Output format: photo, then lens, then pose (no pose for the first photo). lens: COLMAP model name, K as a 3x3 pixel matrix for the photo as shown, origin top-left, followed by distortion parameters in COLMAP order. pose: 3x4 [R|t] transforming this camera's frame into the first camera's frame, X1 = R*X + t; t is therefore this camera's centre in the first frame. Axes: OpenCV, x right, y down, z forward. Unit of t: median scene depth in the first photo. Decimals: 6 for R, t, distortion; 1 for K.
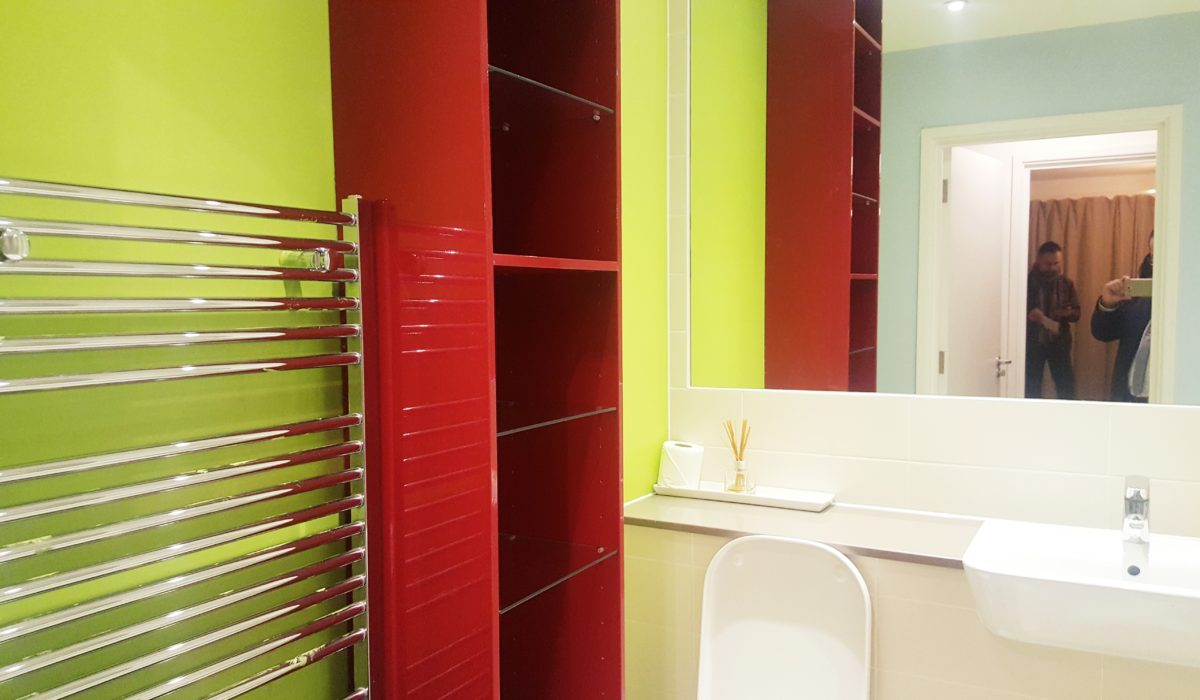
lens RADIAL K [[921.3, 0, 600.0], [0, 921.3, 350.0], [0, 0, 1]] dist [0.079112, -0.098847]
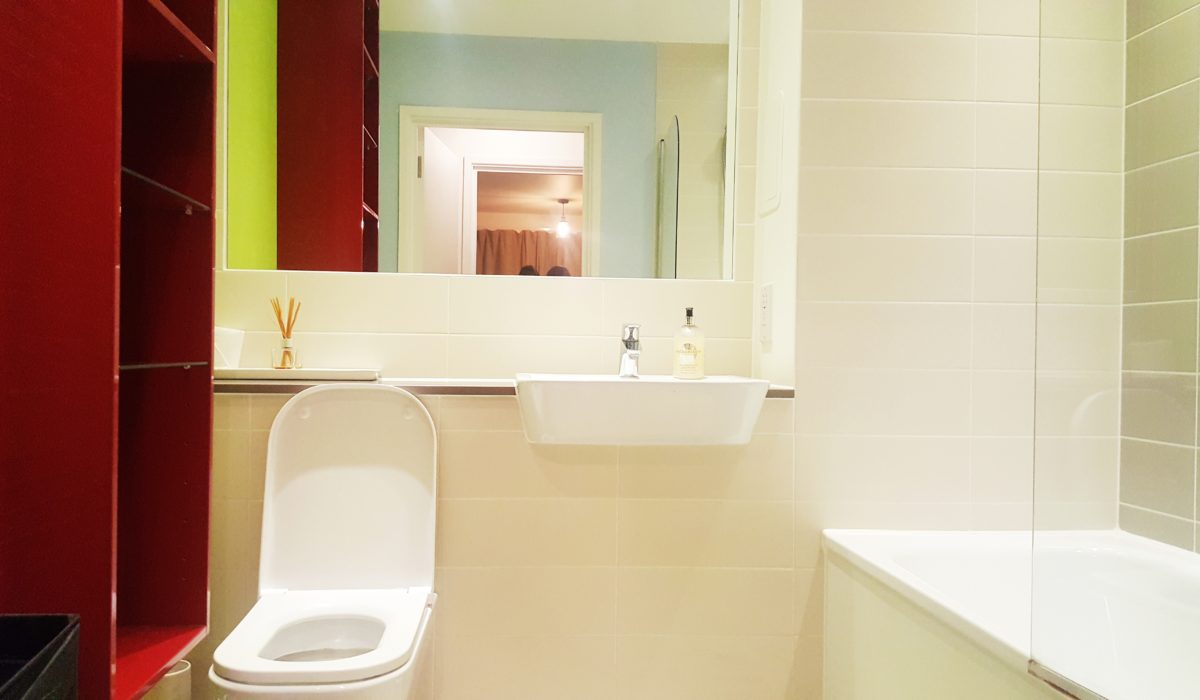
lens RADIAL K [[926.8, 0, 572.8], [0, 926.8, 353.5], [0, 0, 1]] dist [0.158104, -0.270254]
pose [[0.835165, 0.015355, 0.549786, -0.139806], [0.012332, 0.998836, -0.046629, 0.180117], [-0.549862, 0.045723, 0.834003, -0.003429]]
